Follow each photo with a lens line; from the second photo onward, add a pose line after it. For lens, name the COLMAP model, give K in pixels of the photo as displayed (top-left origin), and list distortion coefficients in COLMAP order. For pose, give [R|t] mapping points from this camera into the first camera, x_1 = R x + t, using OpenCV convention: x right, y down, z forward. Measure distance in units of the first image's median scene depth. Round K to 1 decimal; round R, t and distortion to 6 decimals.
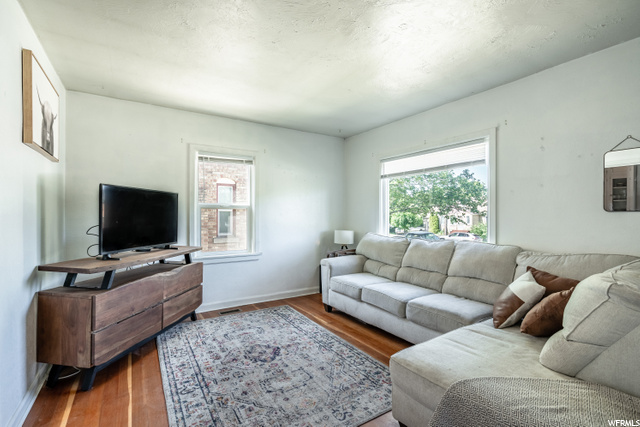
lens RADIAL K [[294.1, 0, 318.5], [0, 294.1, 215.1], [0, 0, 1]] dist [0.001742, 0.001691]
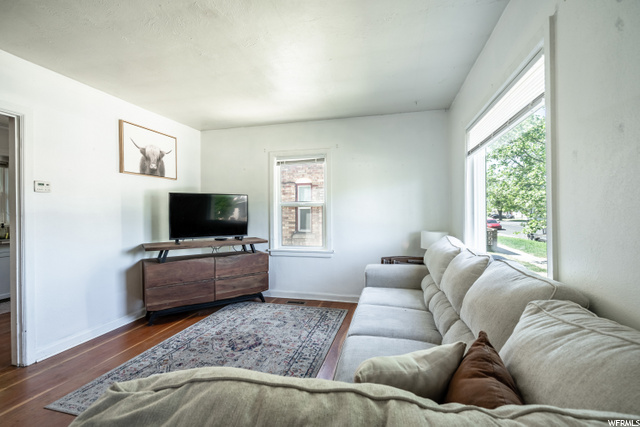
lens RADIAL K [[294.1, 0, 322.2], [0, 294.1, 212.2], [0, 0, 1]] dist [0.001742, 0.001691]
pose [[0.681114, -0.004911, -0.732161, 0.657208], [0.007473, 0.999972, 0.000245, -0.001099], [0.732139, -0.005638, 0.681131, 0.404995]]
